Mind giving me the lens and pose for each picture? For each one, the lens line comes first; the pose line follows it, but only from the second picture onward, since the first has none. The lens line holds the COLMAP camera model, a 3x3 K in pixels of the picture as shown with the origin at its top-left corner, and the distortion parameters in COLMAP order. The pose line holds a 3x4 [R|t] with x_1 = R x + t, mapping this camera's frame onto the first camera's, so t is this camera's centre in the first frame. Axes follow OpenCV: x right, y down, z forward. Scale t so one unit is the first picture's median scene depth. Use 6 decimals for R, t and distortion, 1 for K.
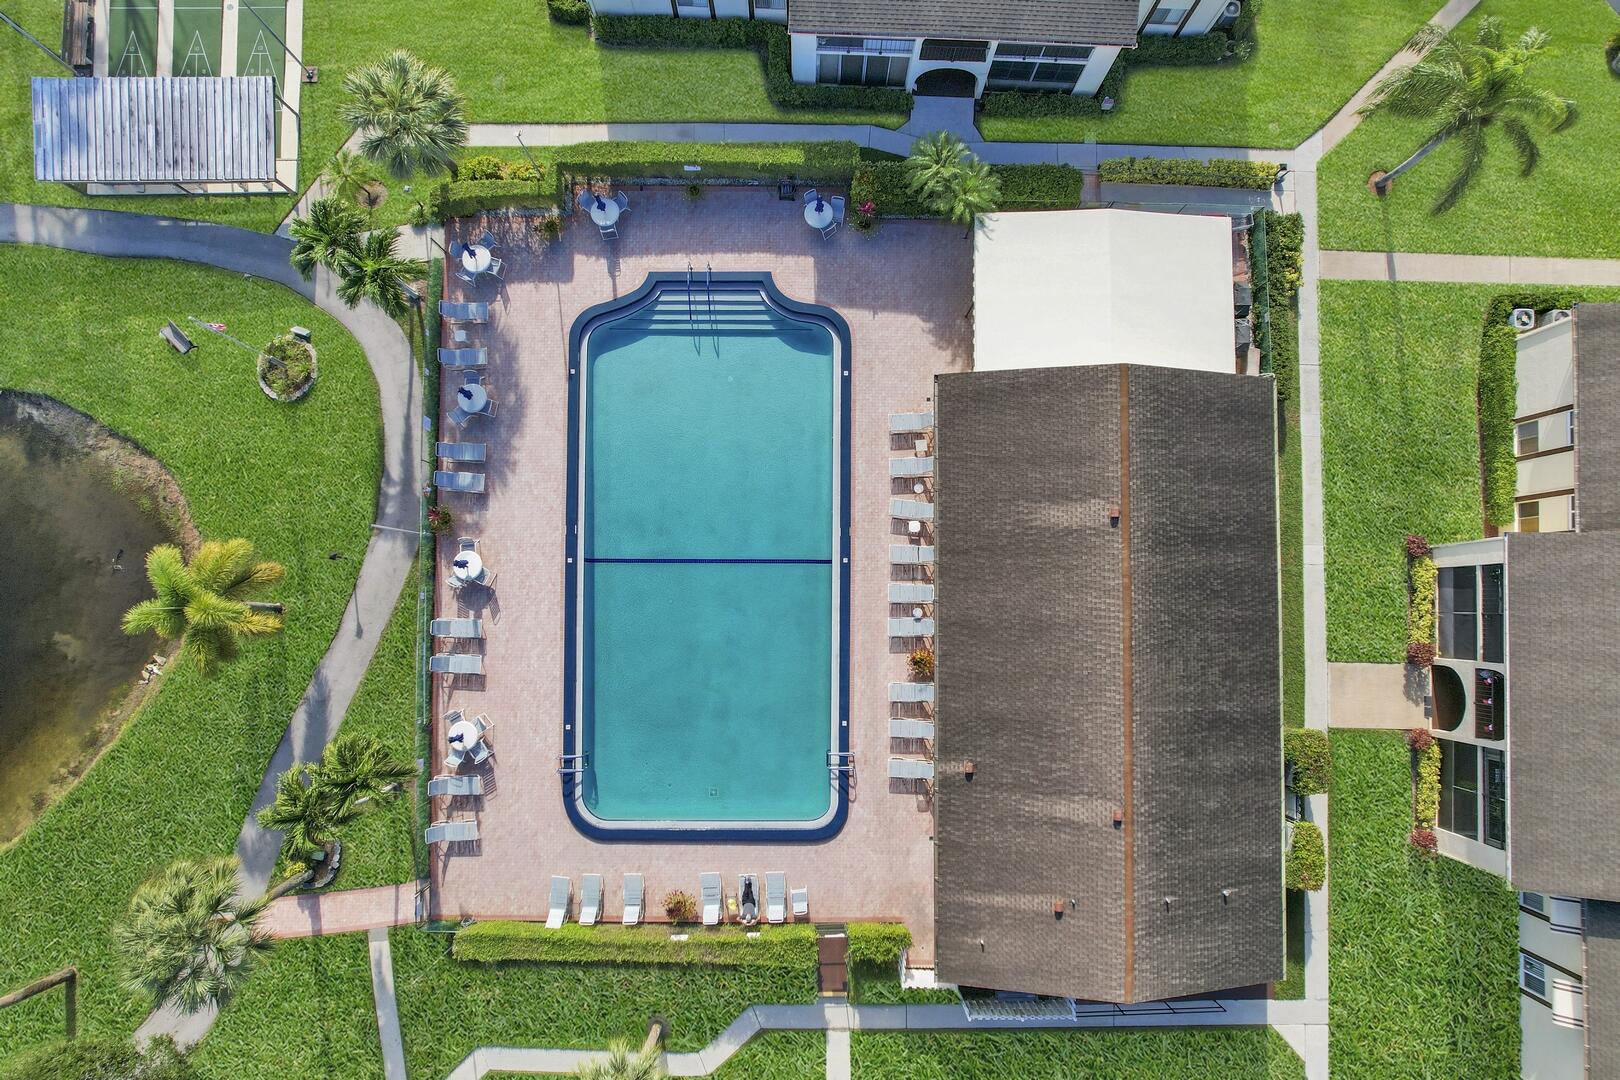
lens RADIAL K [[1124.6, 0, 800.0], [0, 1124.6, 540.6], [0, 0, 1]] dist [-0.005252, -0.002719]
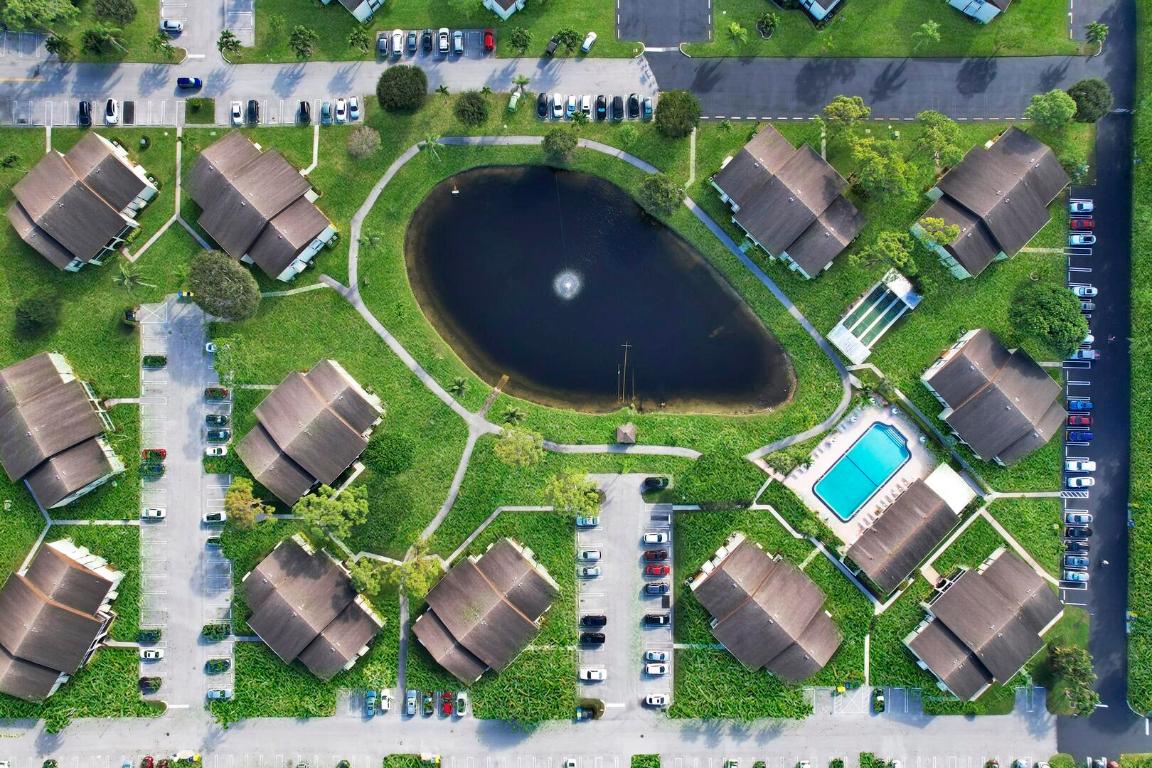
lens RADIAL K [[799.7, 0, 568.9], [0, 799.7, 384.4], [0, 0, 1]] dist [-0.005252, -0.002719]
pose [[0.707655, 0.706558, 0.001255, -1.391013], [-0.706280, 0.707324, 0.029352, 0.614415], [0.019851, -0.021658, 0.999568, -2.881337]]
